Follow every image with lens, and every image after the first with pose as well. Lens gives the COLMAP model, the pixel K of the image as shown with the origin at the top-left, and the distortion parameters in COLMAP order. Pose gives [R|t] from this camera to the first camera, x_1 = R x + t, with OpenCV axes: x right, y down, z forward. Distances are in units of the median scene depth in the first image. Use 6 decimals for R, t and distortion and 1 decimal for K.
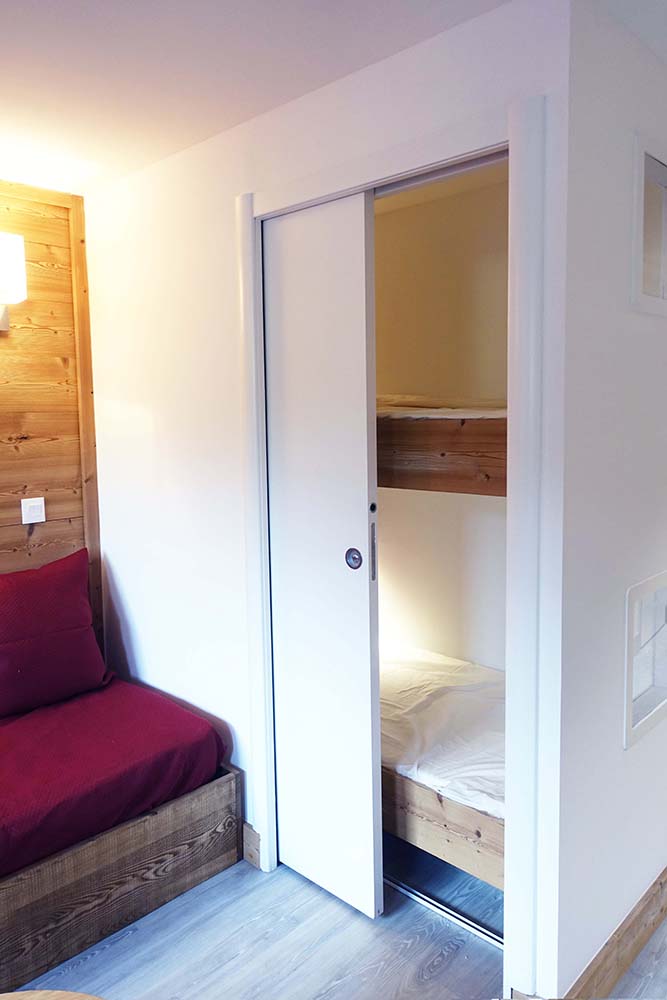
lens RADIAL K [[721.9, 0, 333.5], [0, 721.9, 500.0], [0, 0, 1]] dist [0.000569, -0.001881]
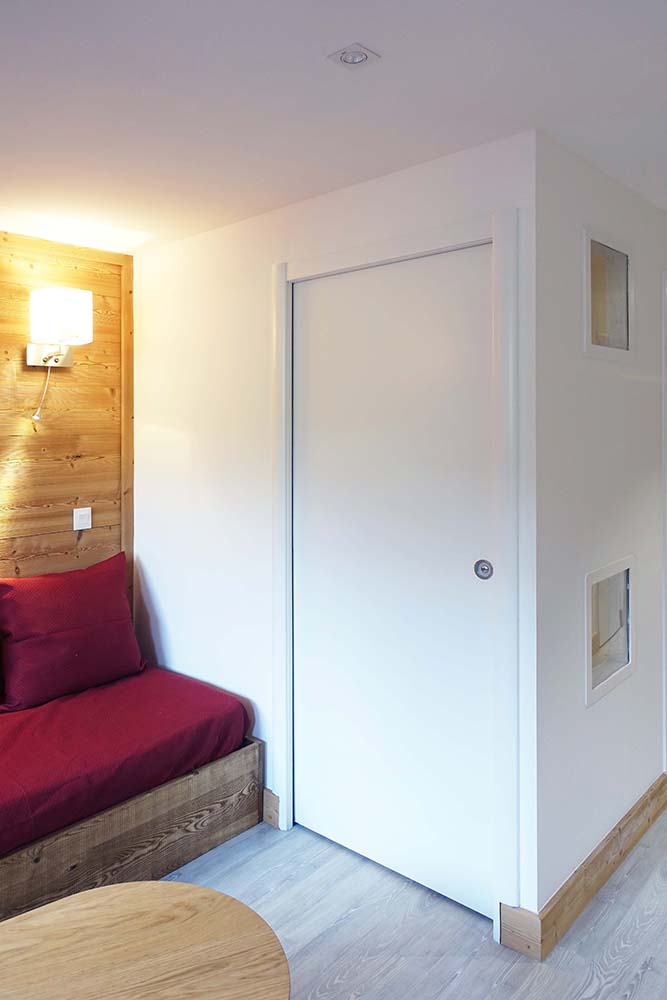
lens RADIAL K [[706.5, 0, 332.7], [0, 706.5, 488.3], [0, 0, 1]] dist [-0.001954, 0.000595]
pose [[0.998994, -0.007065, 0.044289, -0.066635], [0.008765, 0.999228, -0.038296, 0.013473], [-0.043984, 0.038646, 0.998284, -0.164568]]
